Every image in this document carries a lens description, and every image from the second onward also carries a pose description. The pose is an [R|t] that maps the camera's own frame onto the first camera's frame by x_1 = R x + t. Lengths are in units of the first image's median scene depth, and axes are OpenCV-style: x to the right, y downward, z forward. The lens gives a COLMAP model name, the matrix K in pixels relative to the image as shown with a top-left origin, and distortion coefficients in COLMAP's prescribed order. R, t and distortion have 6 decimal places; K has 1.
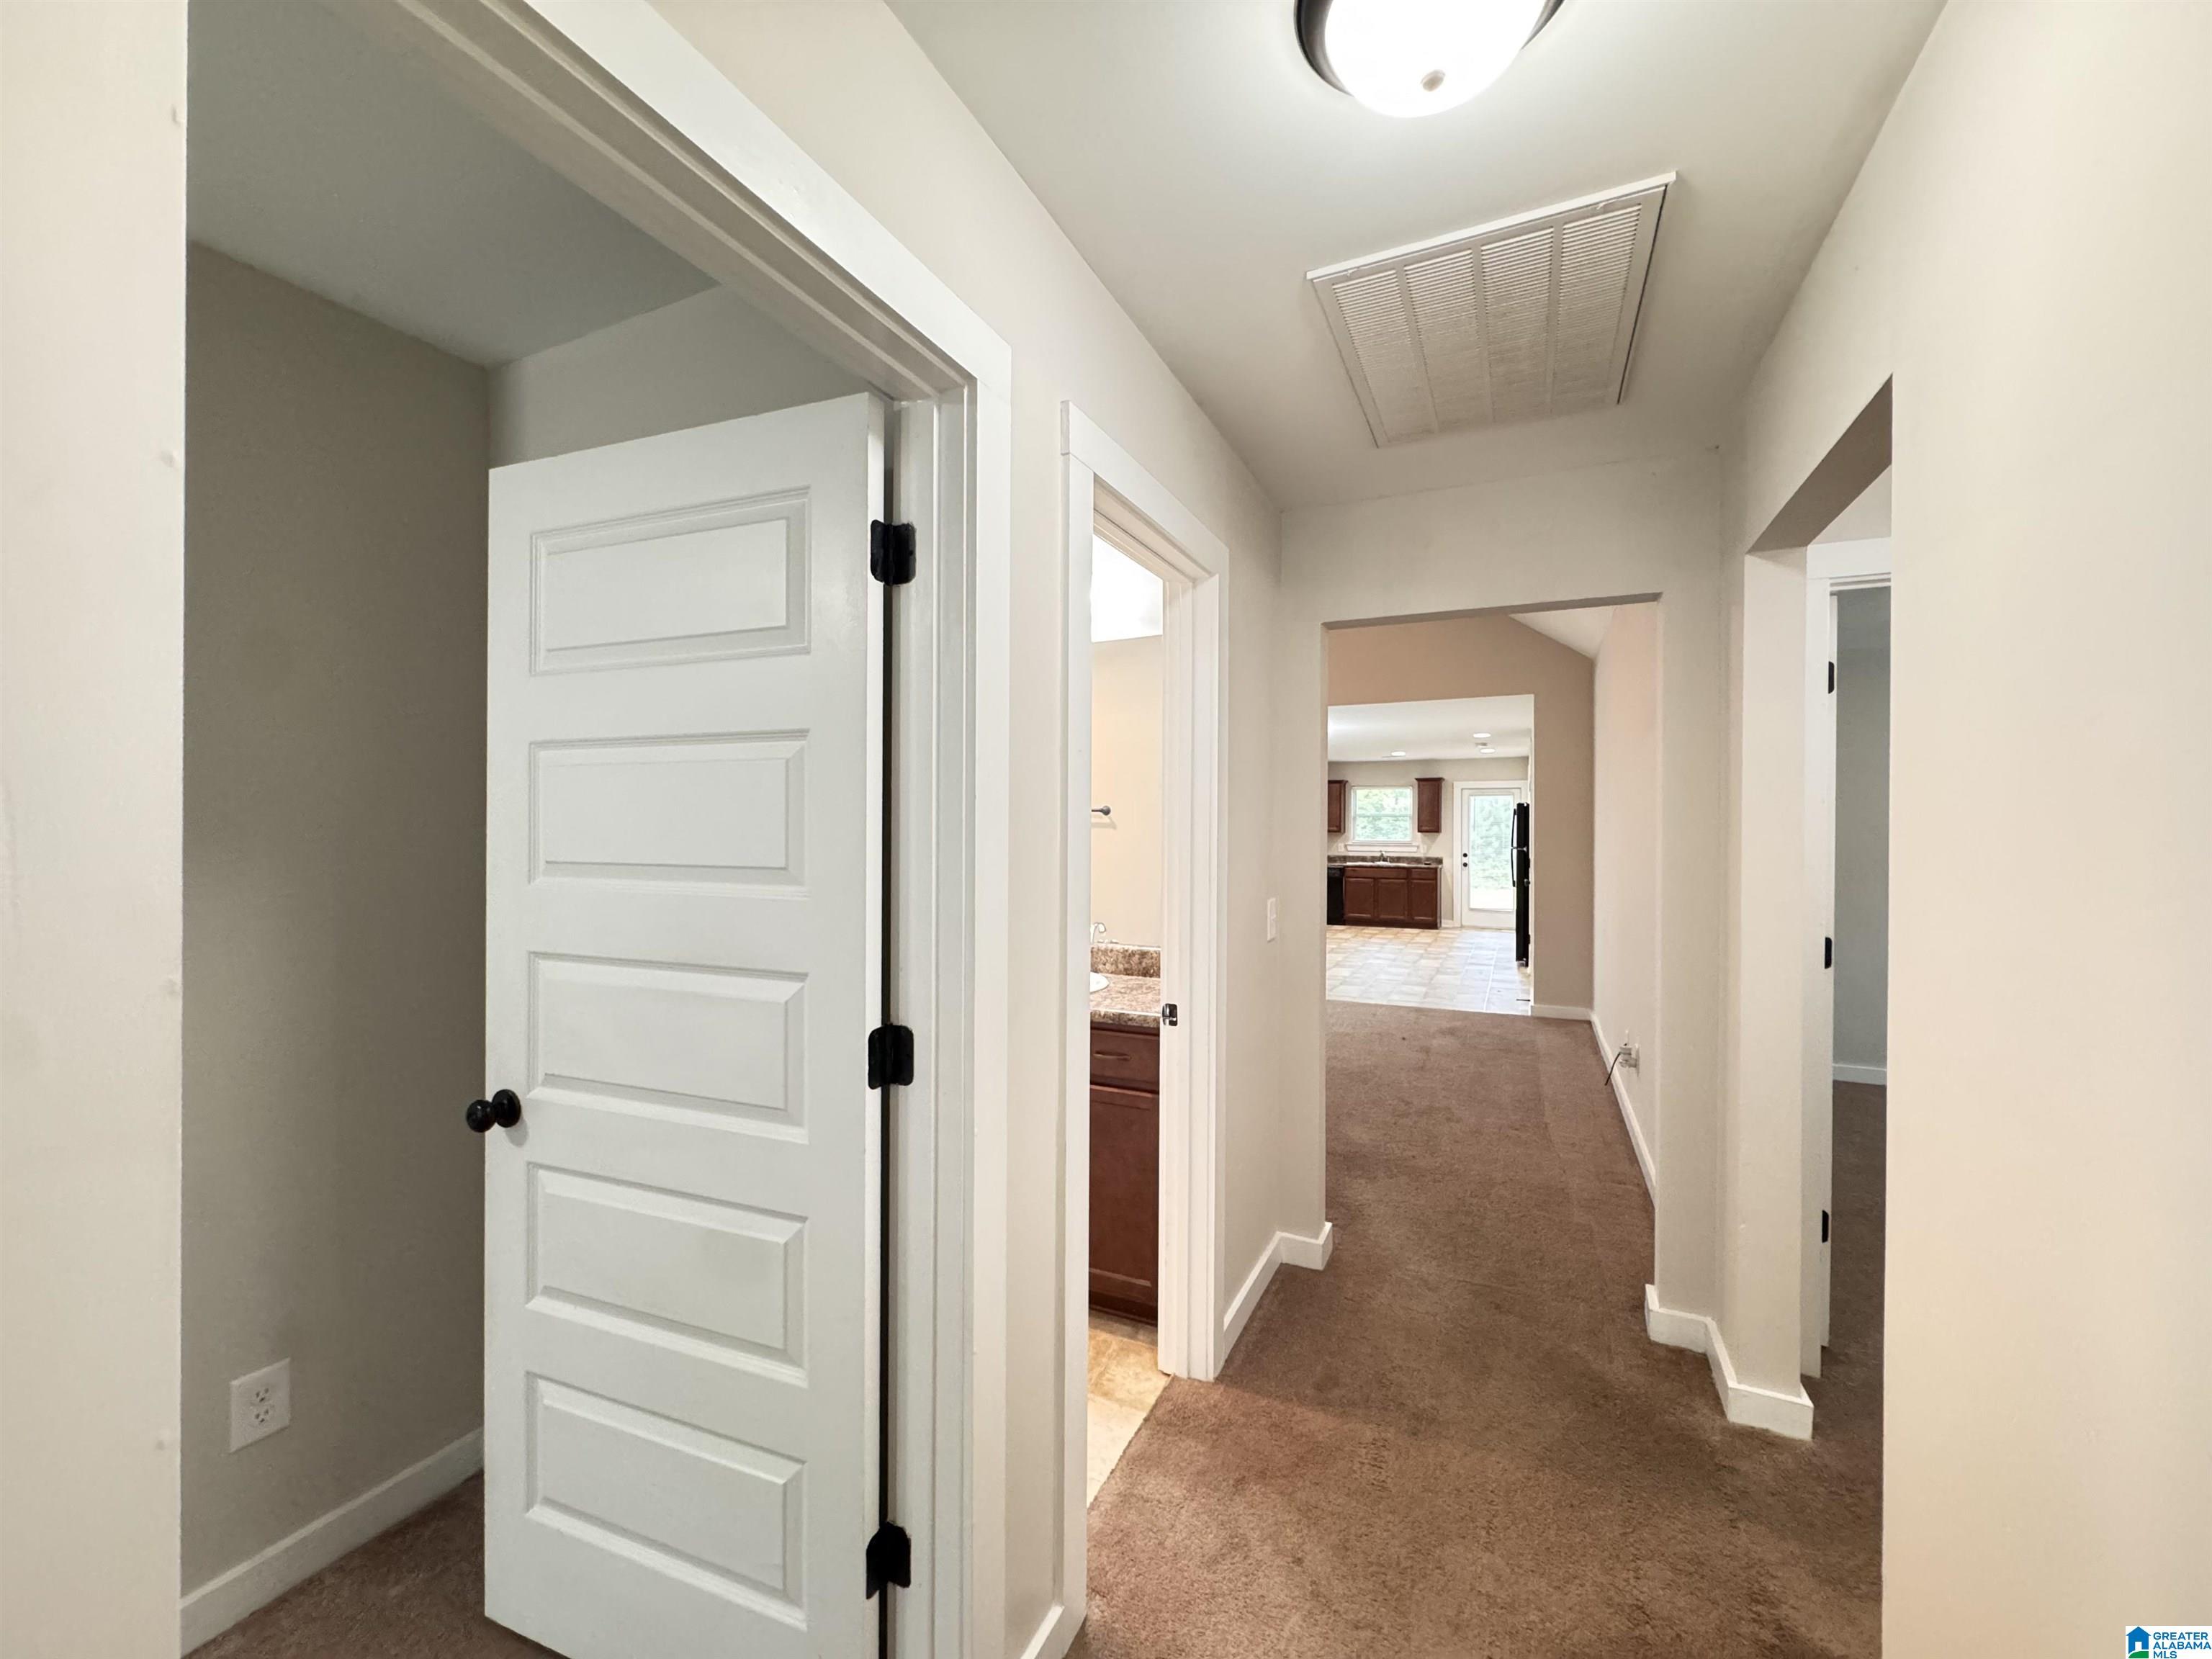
lens RADIAL K [[883.7, 0, 1123.1], [0, 883.7, 835.4], [0, 0, 1]] dist [-0.002529, 0.000354]
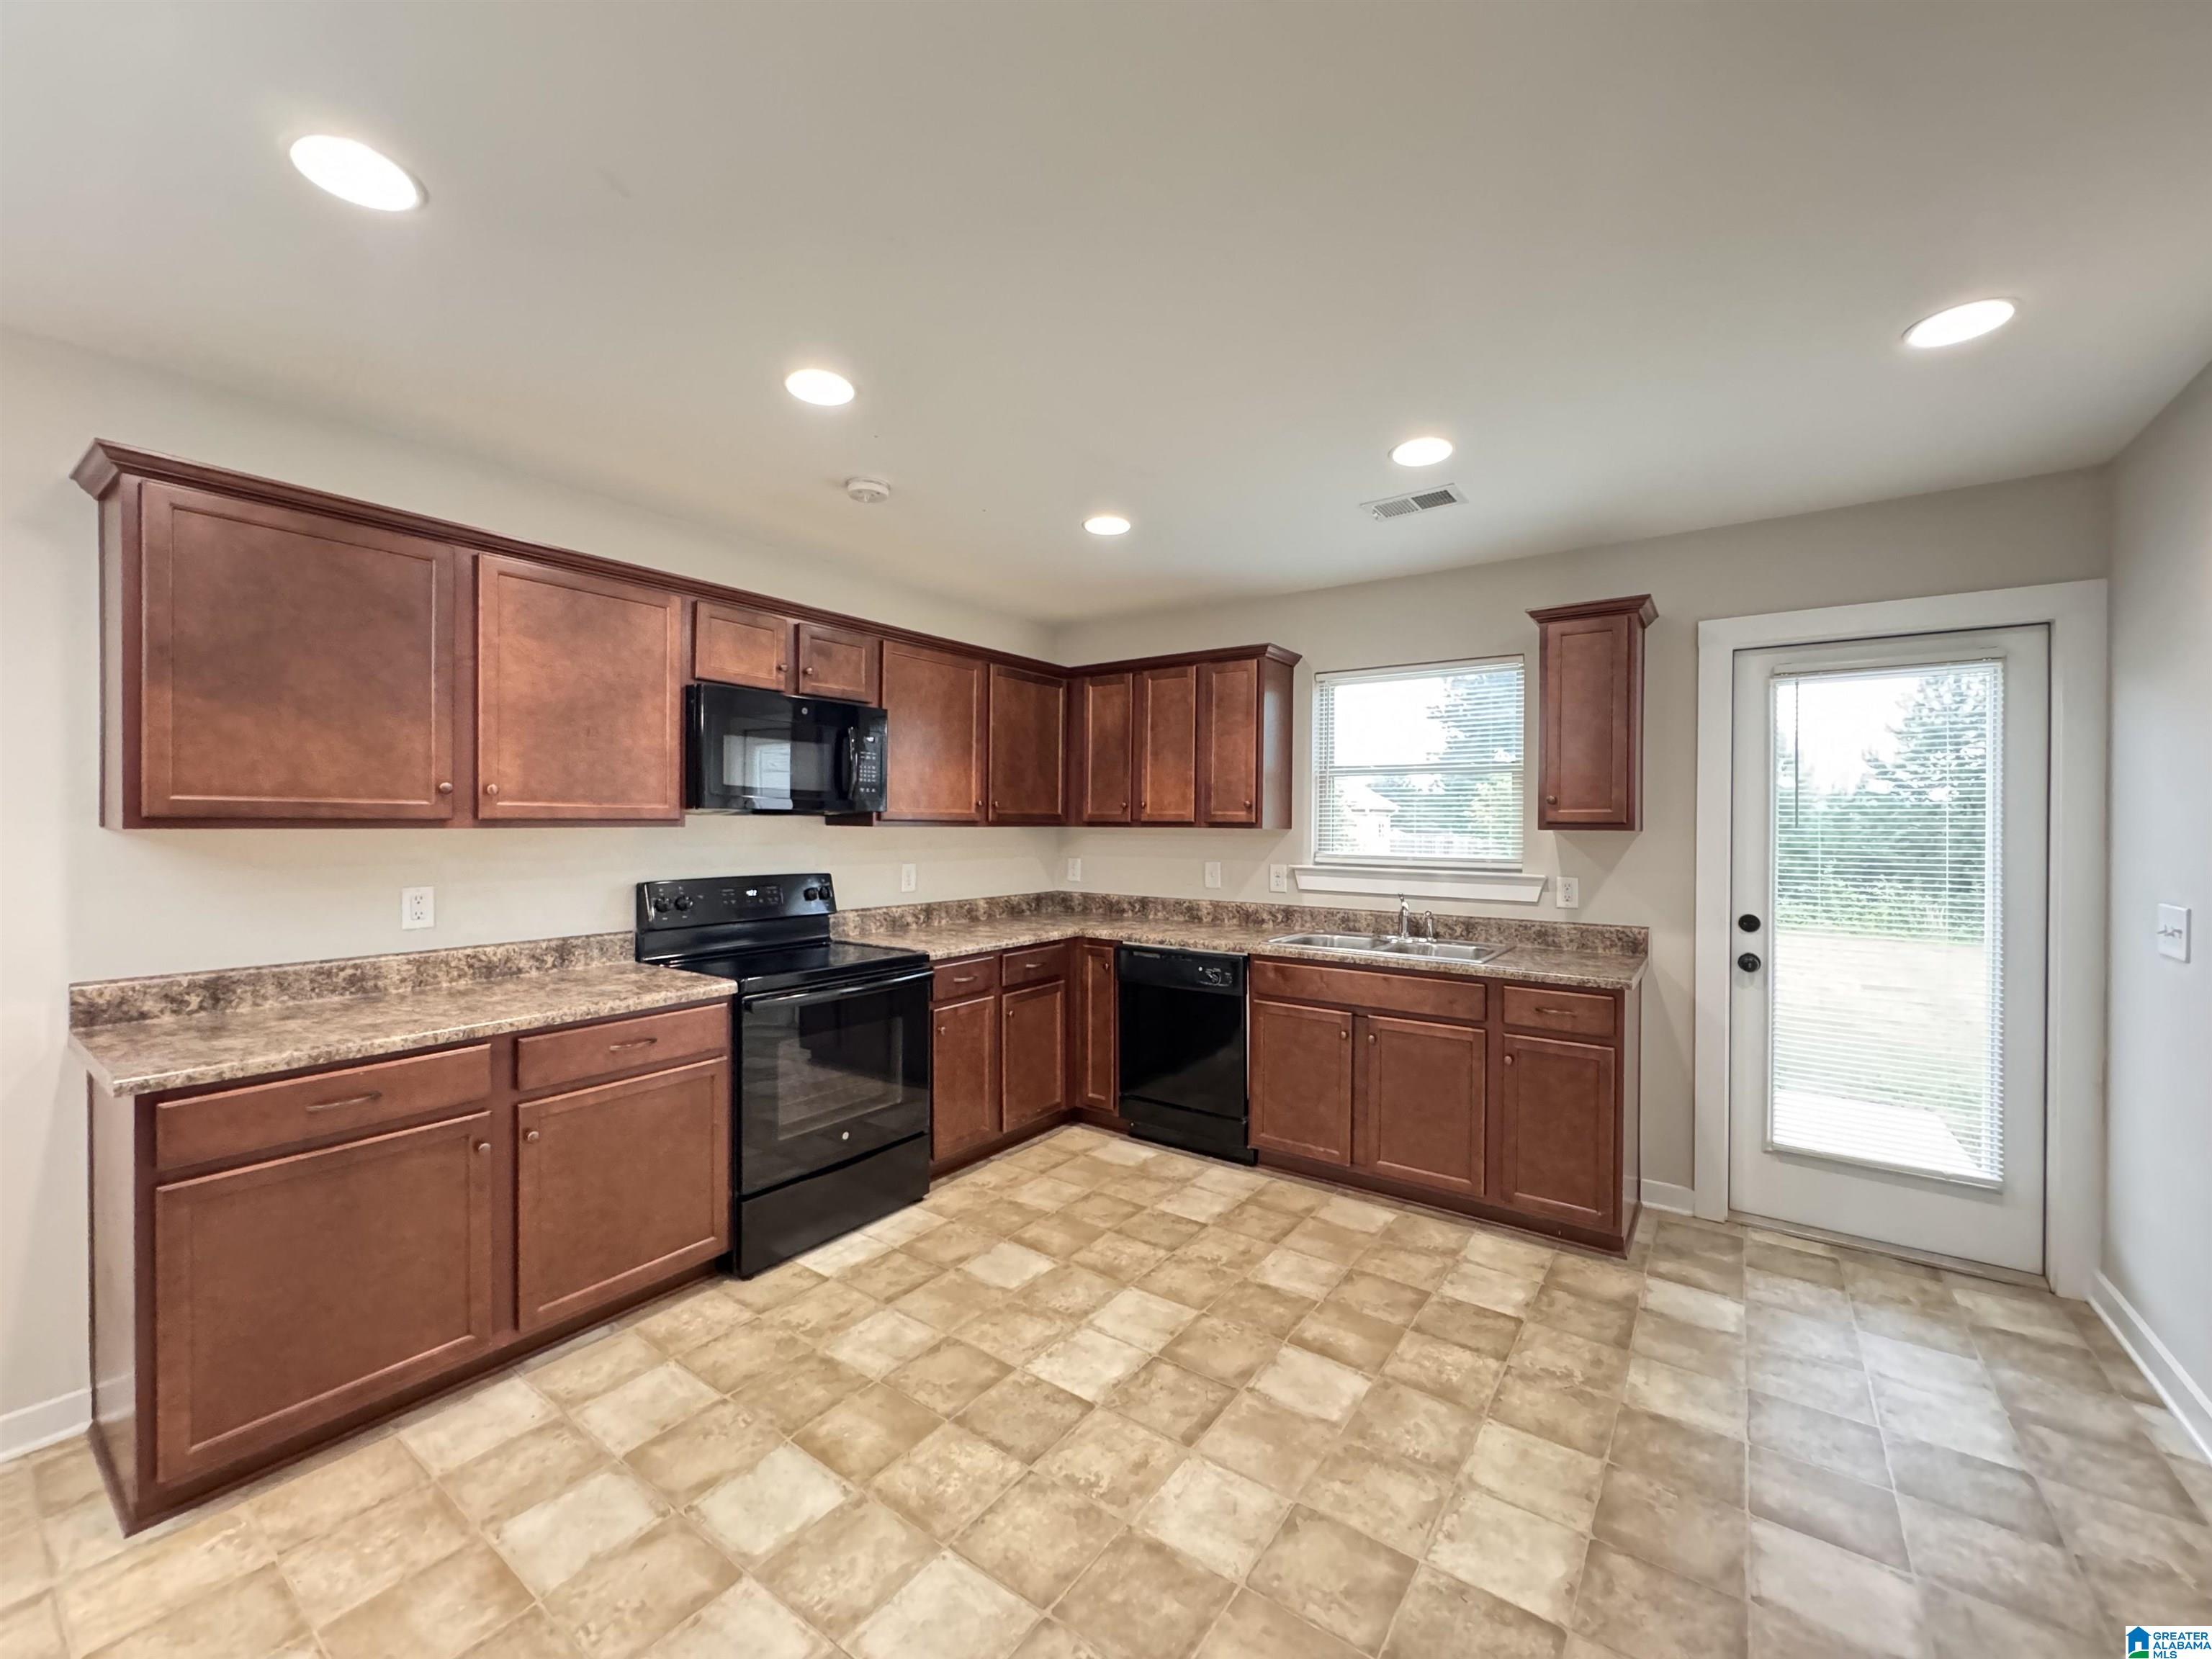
lens RADIAL K [[883.7, 0, 1104.9], [0, 883.7, 825.7], [0, 0, 1]] dist [-0.002529, 0.000354]
pose [[0.979916, 0.000425, -0.199411, 0.268574], [-0.001587, 0.999983, -0.005669, -0.002915], [0.199405, 0.005871, 0.979900, 0.746193]]
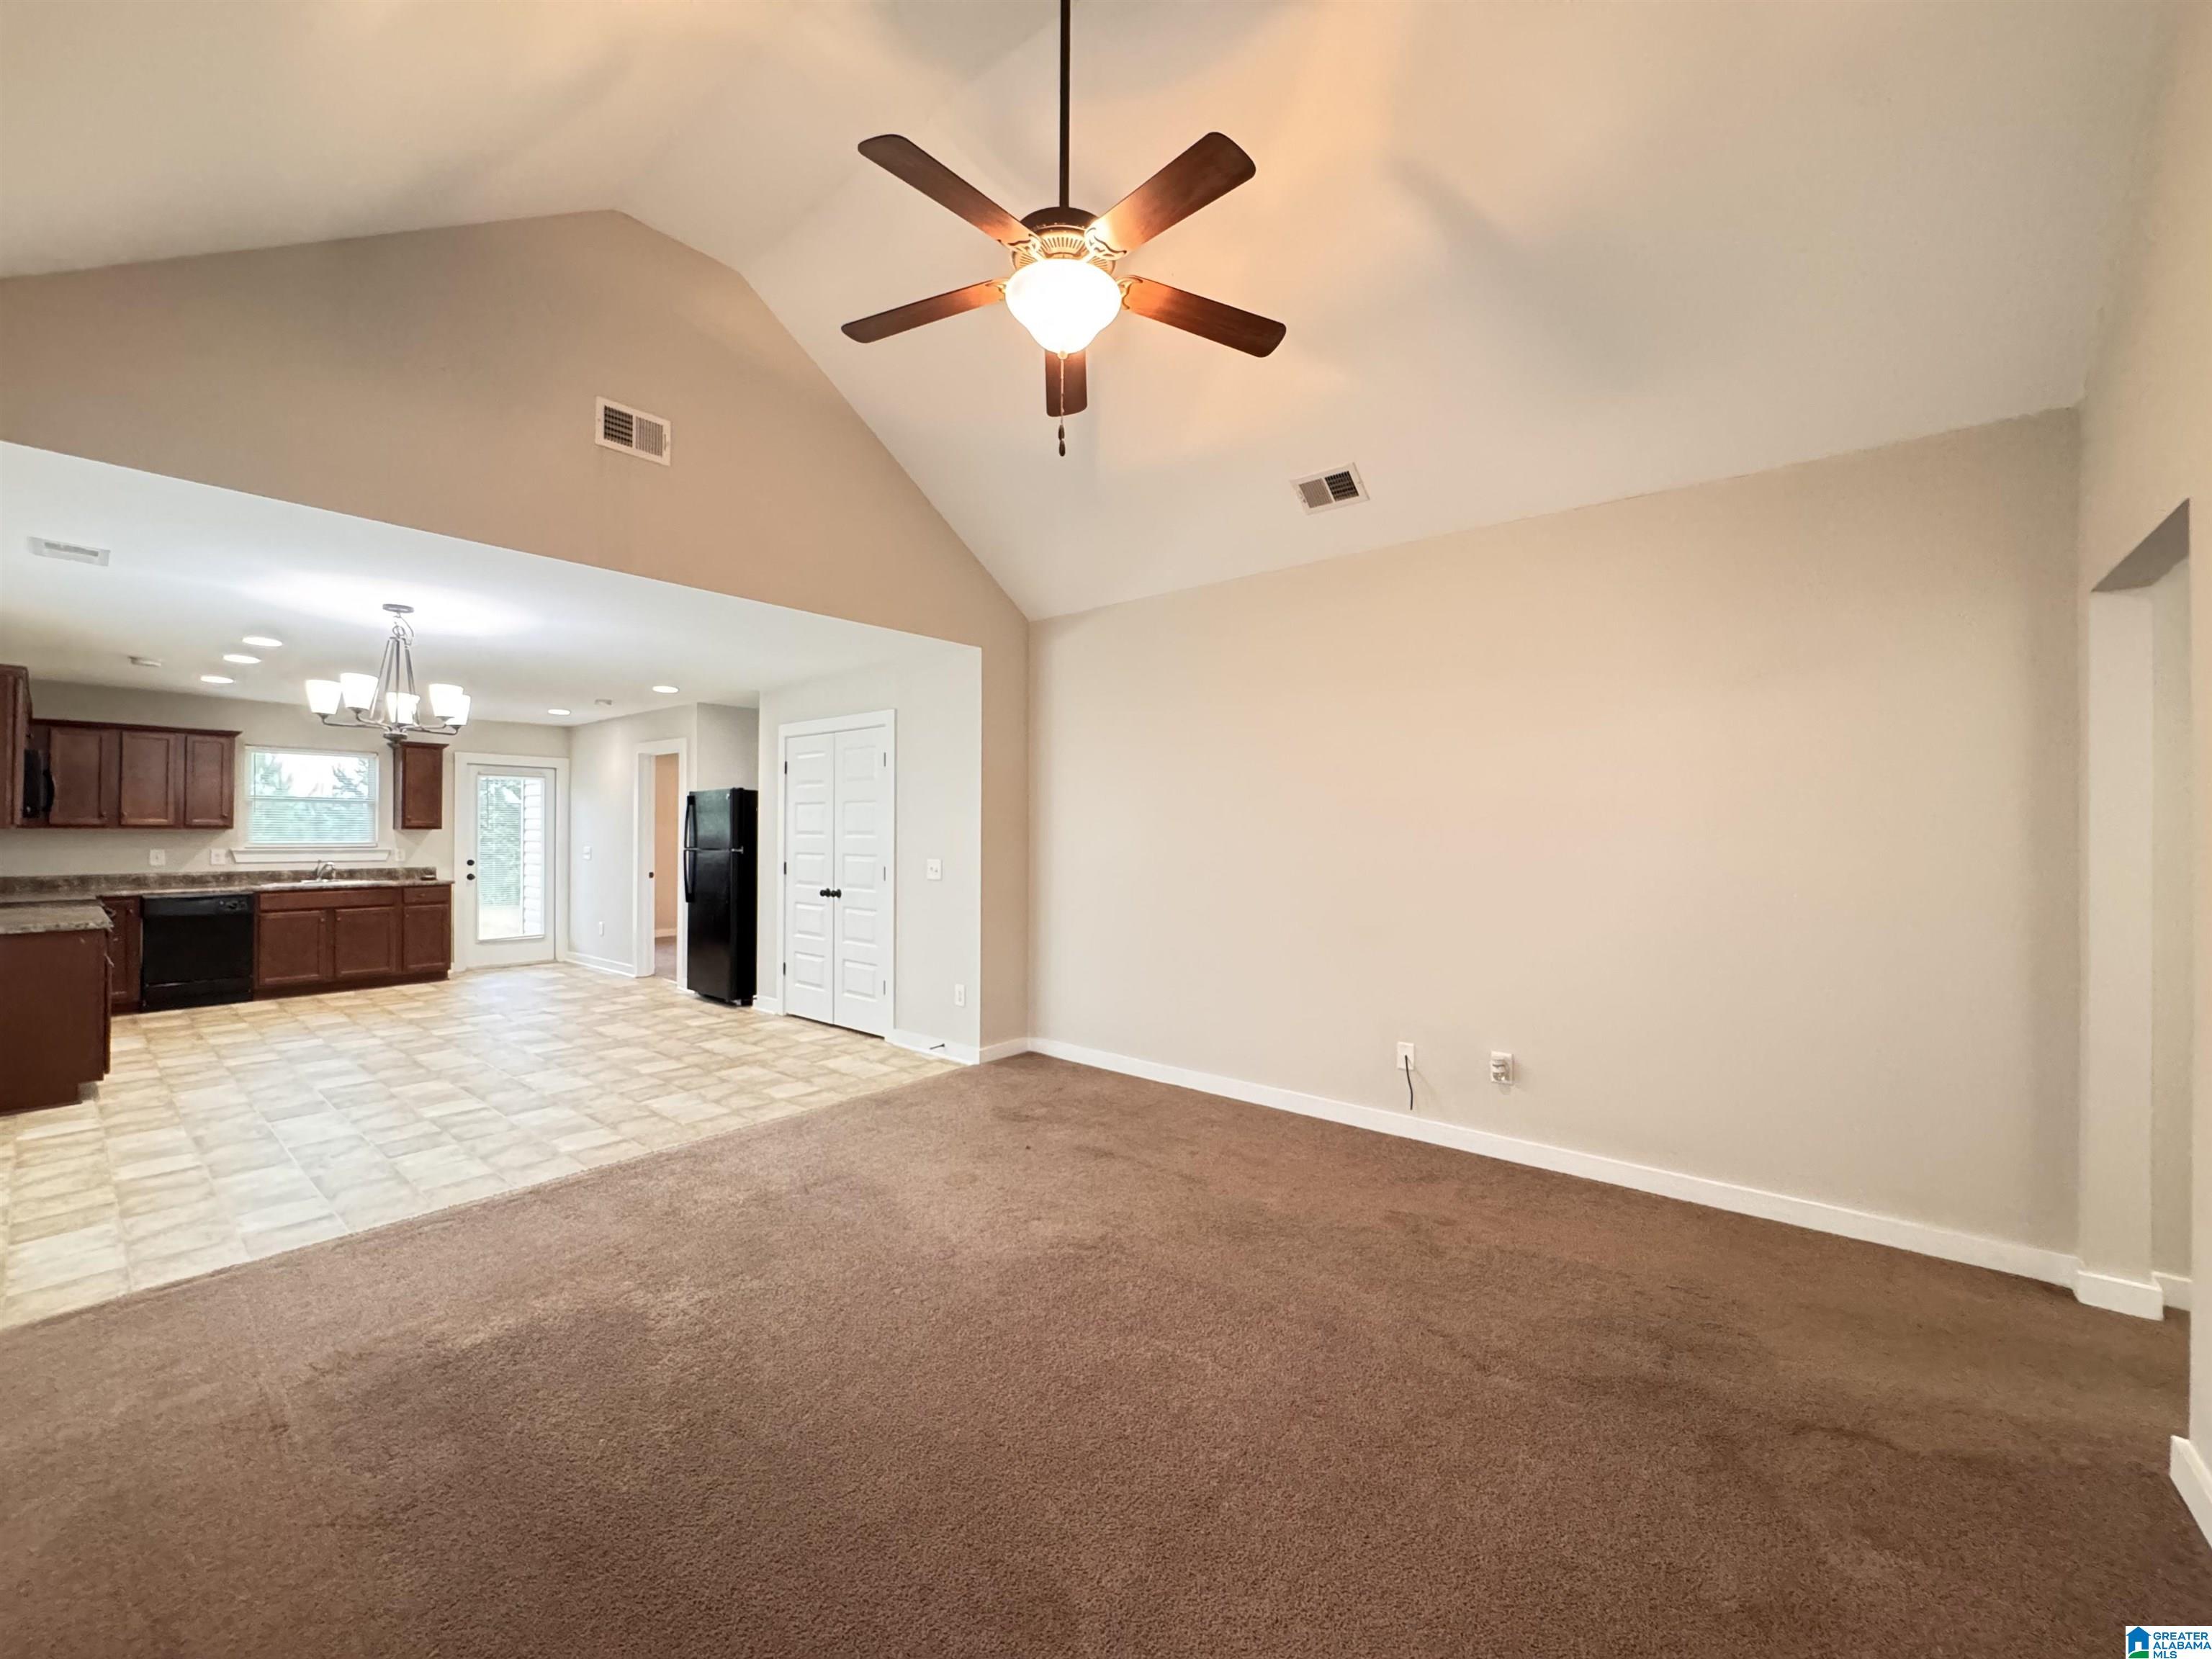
lens RADIAL K [[883.7, 0, 1116.6], [0, 883.7, 818.4], [0, 0, 1]] dist [-0.002529, 0.000354]
pose [[0.259215, 0.007939, 0.965787, -0.138002], [0.005039, 0.999941, -0.009572, -0.002352], [-0.965806, 0.007348, 0.259160, 0.360852]]
